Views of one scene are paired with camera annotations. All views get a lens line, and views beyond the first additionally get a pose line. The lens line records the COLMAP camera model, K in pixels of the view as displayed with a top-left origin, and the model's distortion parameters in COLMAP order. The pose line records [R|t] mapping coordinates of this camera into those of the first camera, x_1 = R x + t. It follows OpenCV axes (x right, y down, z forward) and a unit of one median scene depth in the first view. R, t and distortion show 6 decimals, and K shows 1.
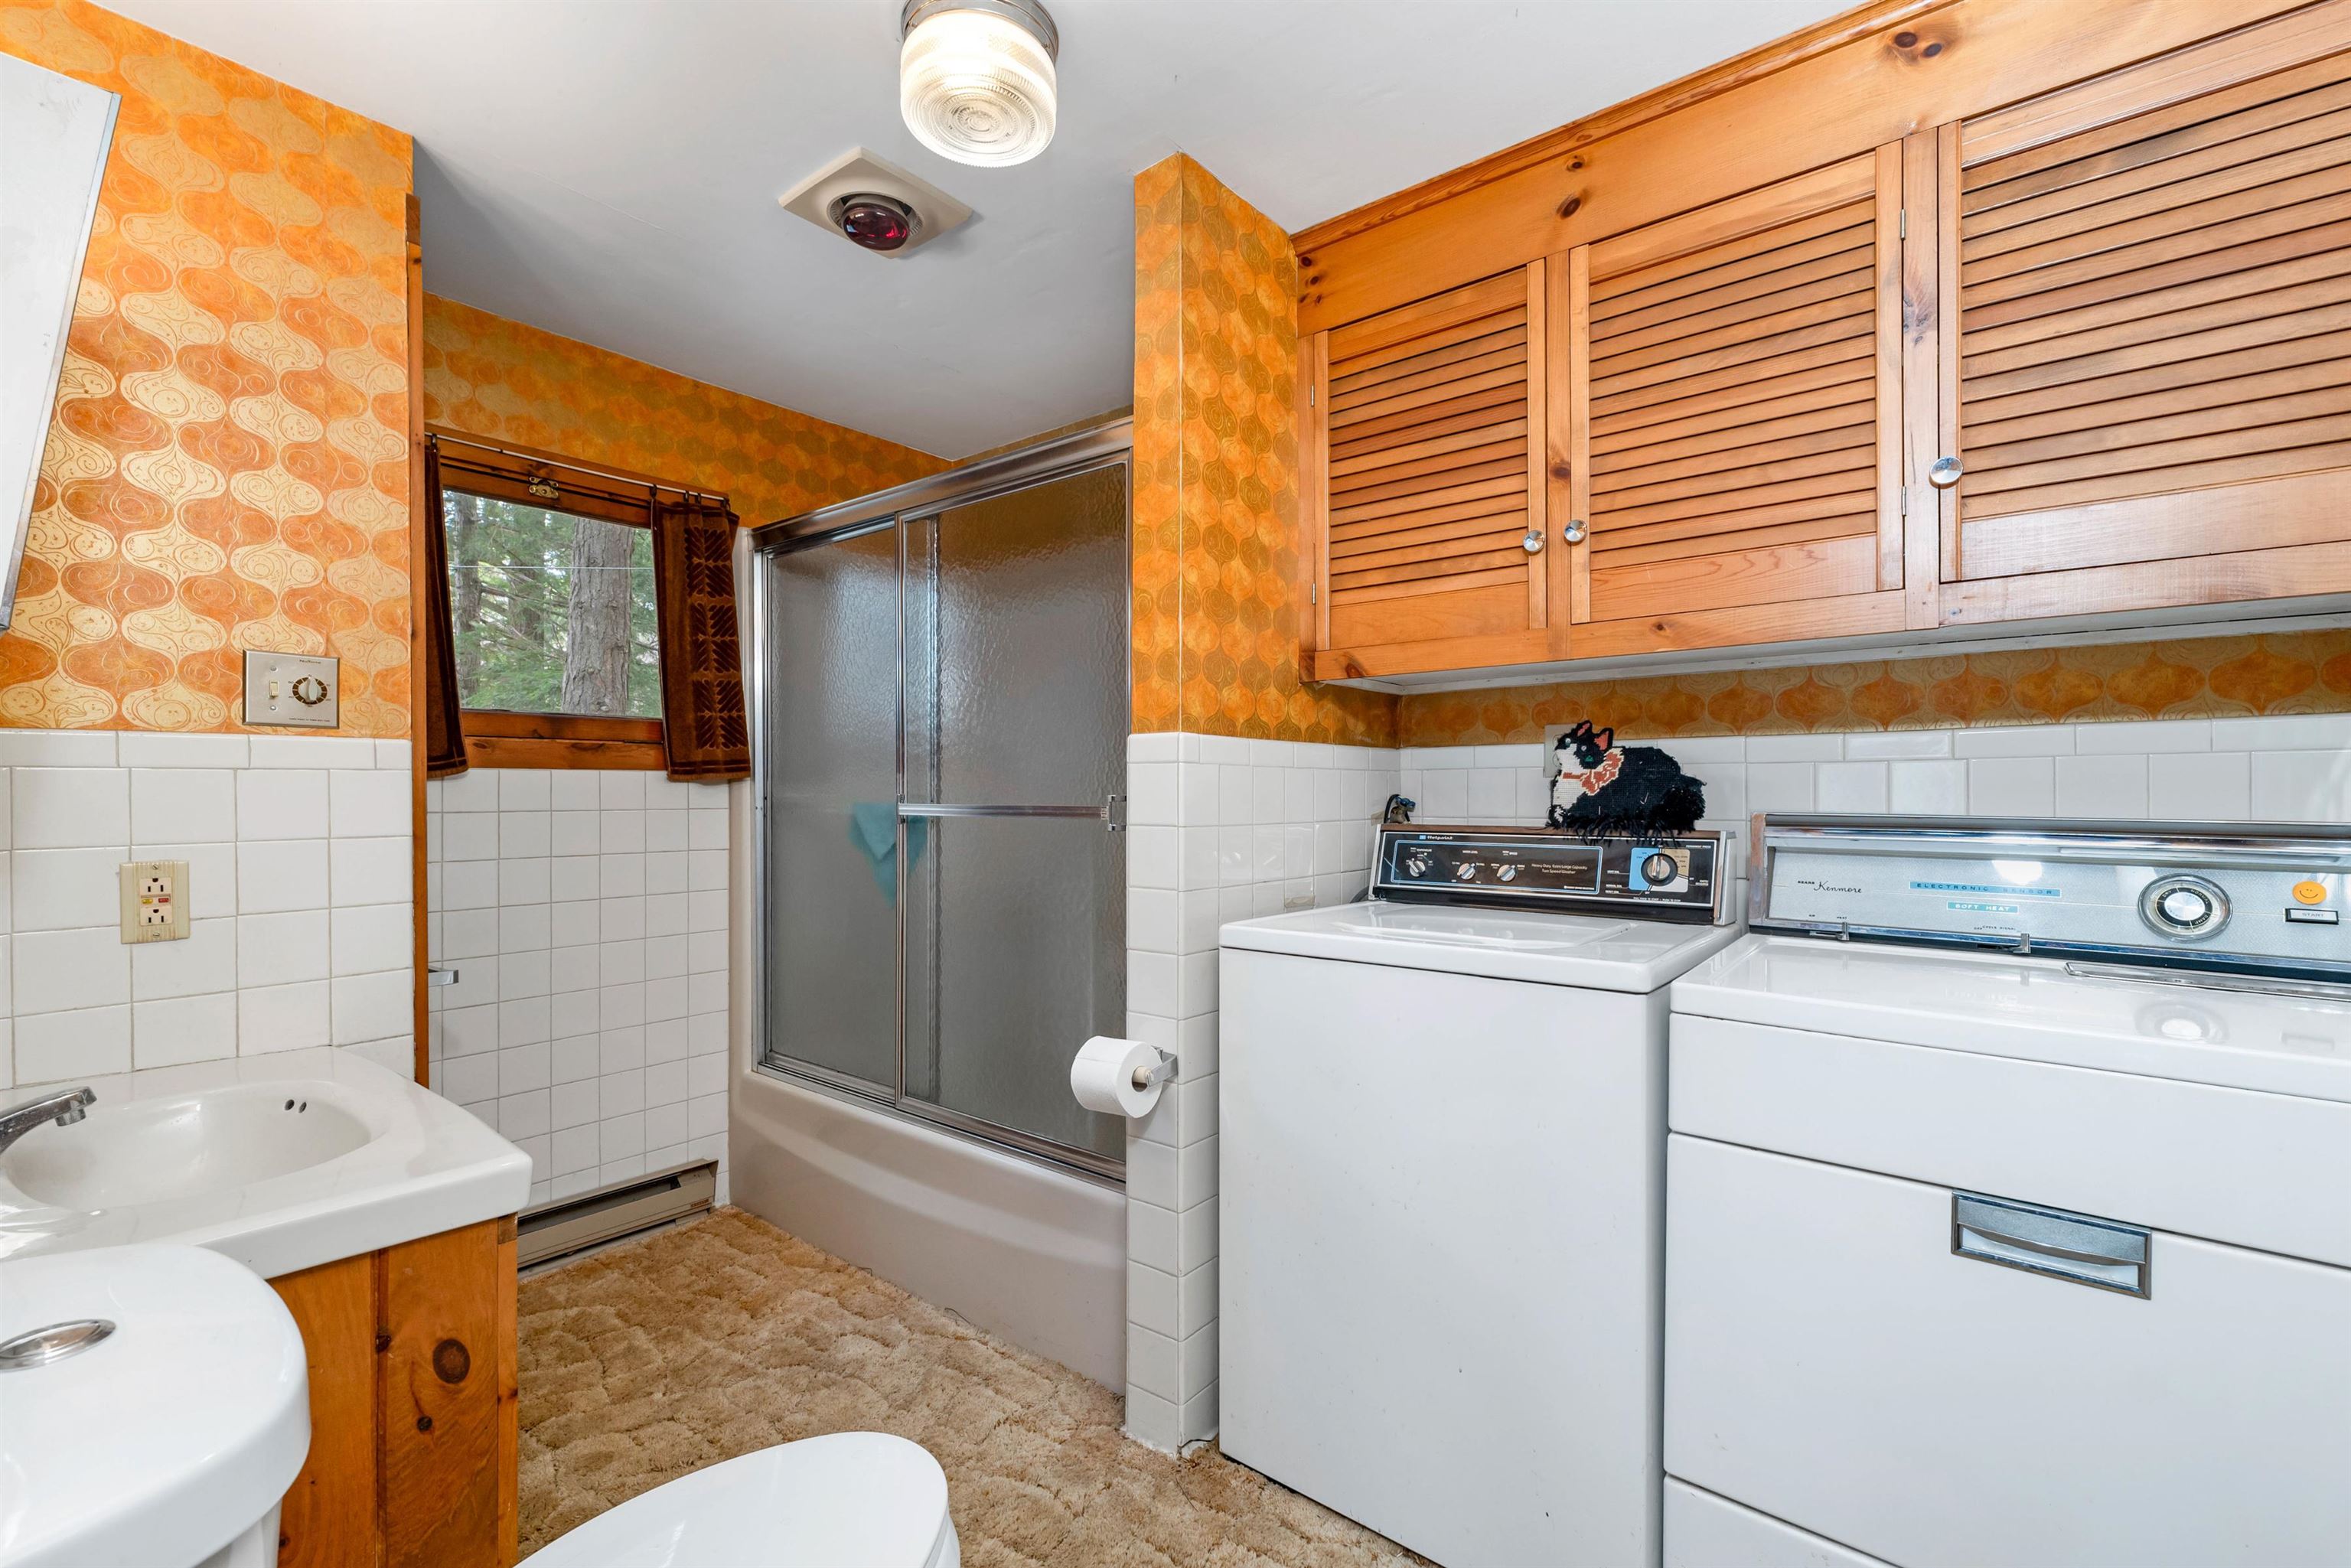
lens RADIAL K [[991.1, 0, 1176.9], [0, 991.1, 796.5], [0, 0, 1]] dist [-0.001217, -0.000460]
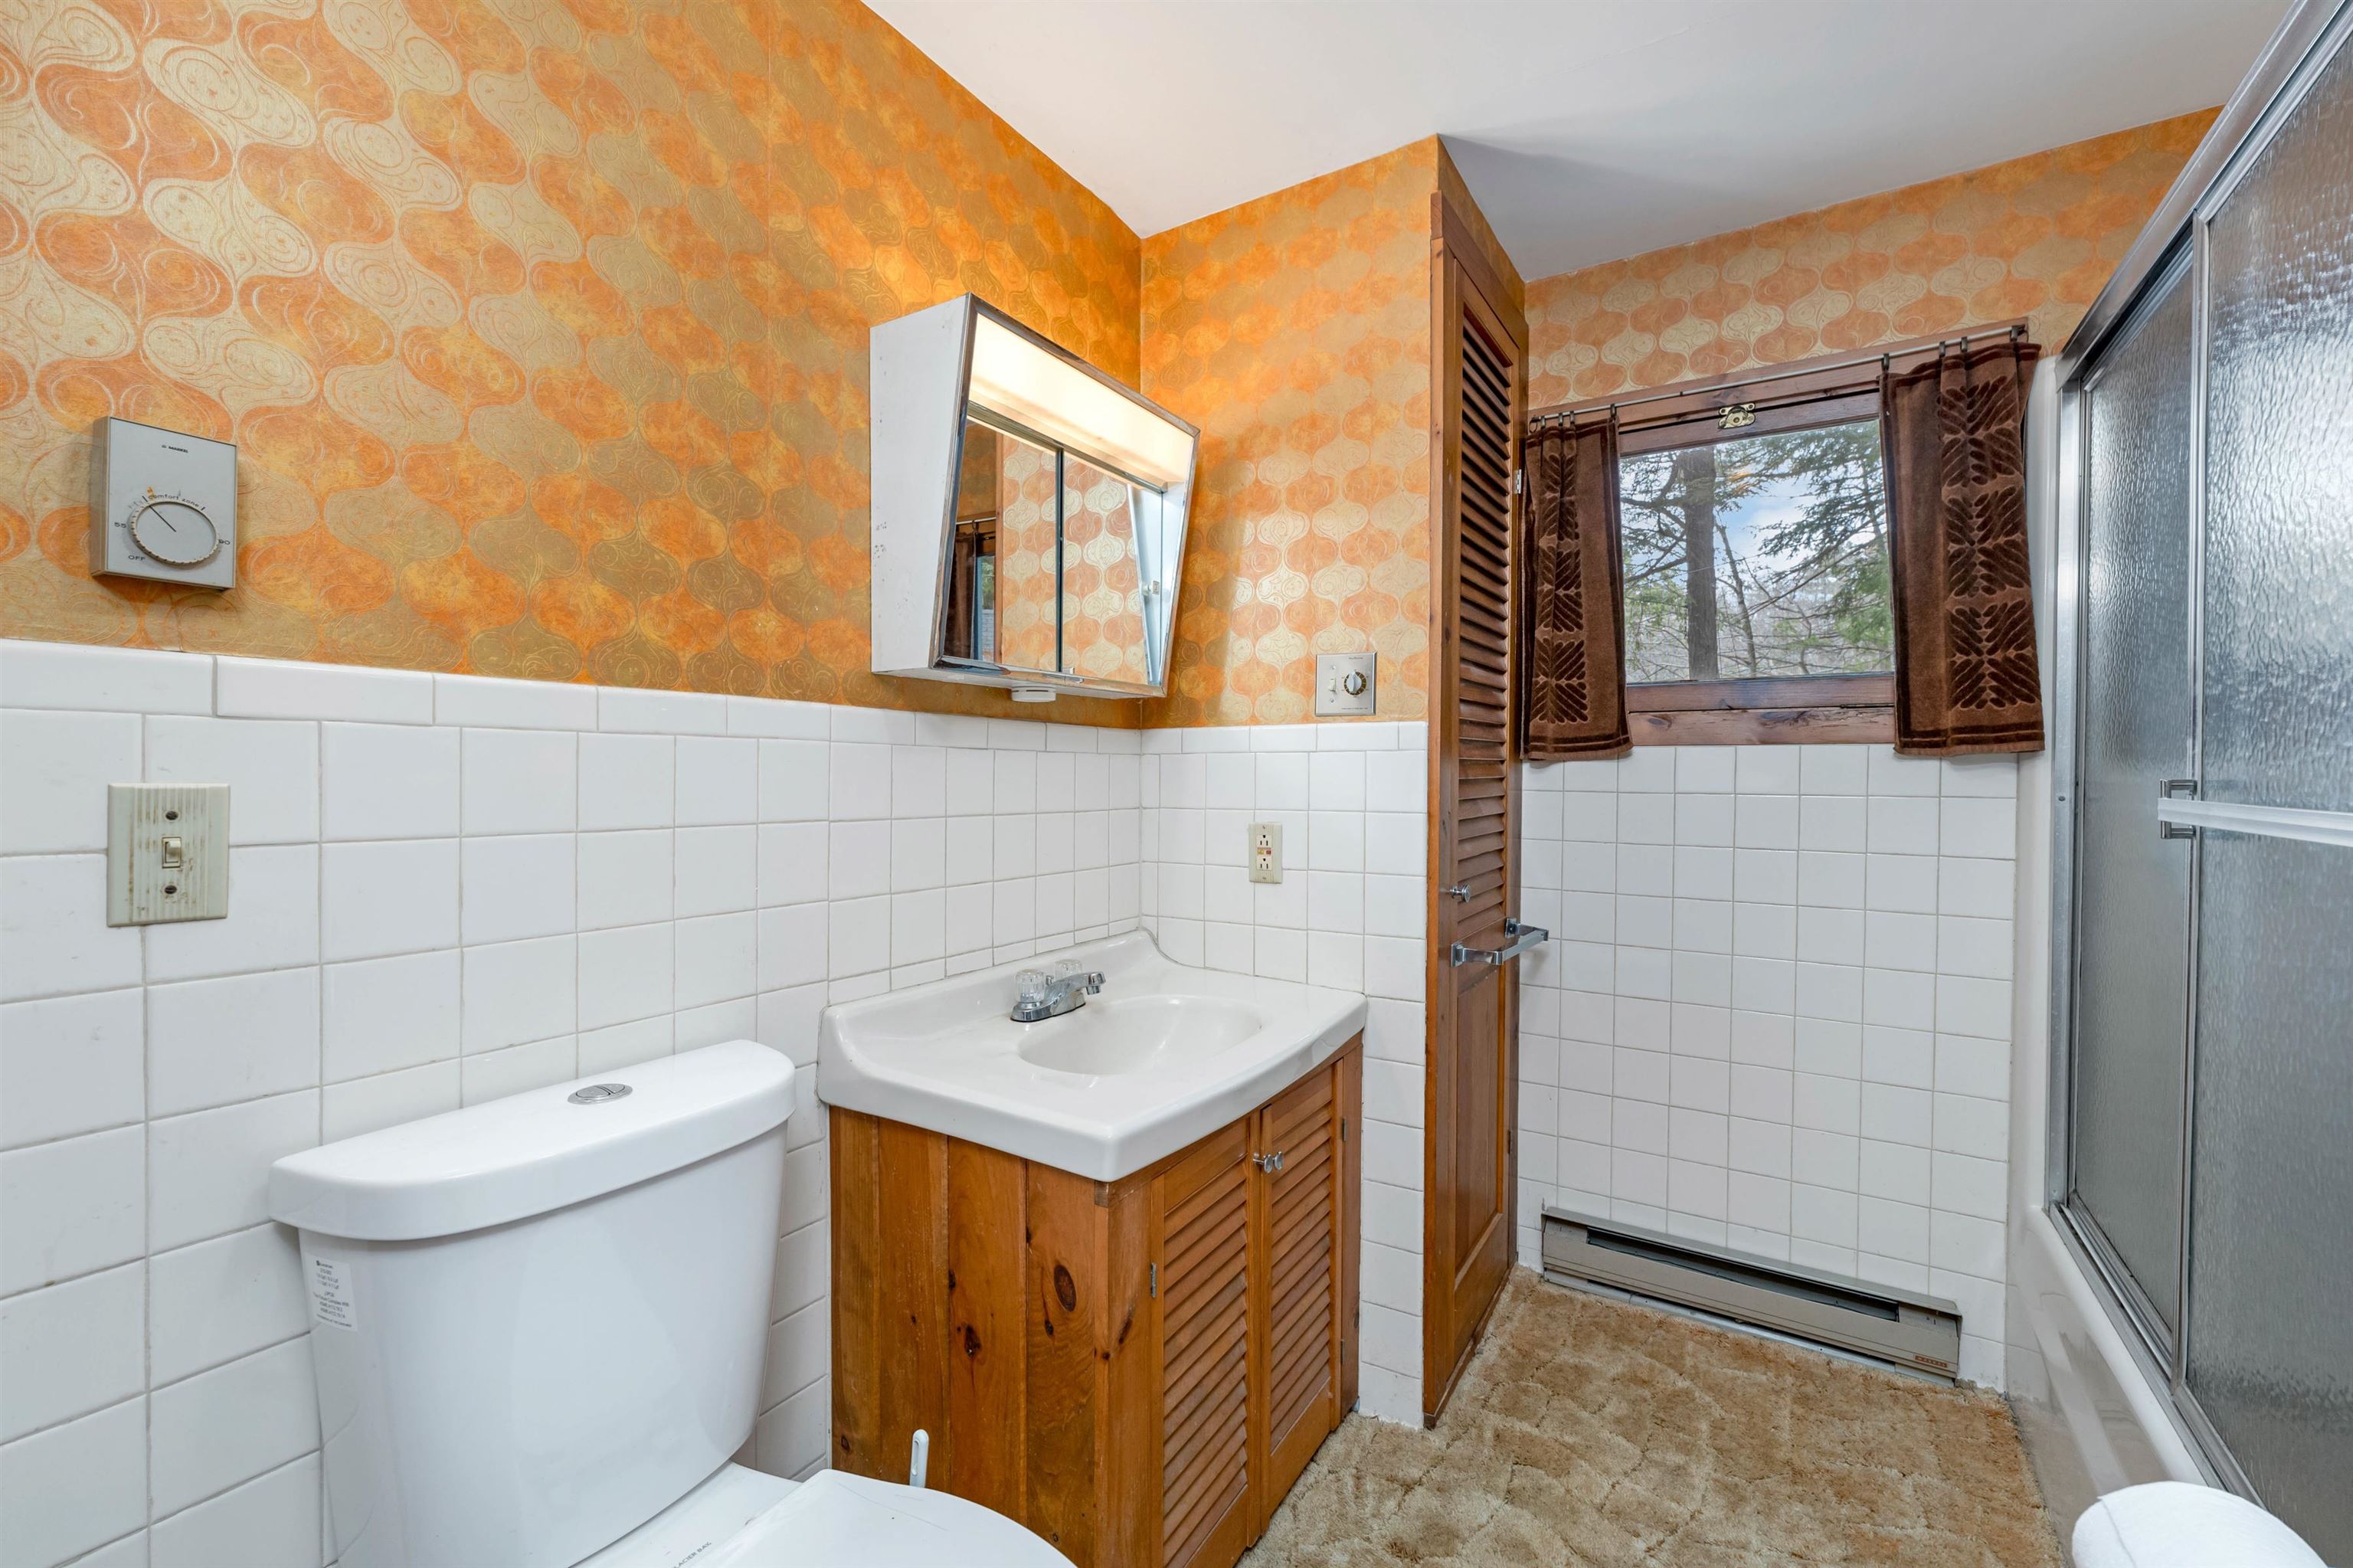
lens RADIAL K [[976.0, 0, 1176.5], [0, 976.0, 784.0], [0, 0, 1]] dist [-0.000051, 0.000051]
pose [[0.107856, 0.017039, -0.994021, 0.181240], [-0.008145, 0.999835, 0.016255, -0.004710], [0.994133, 0.006343, 0.107977, 0.516112]]
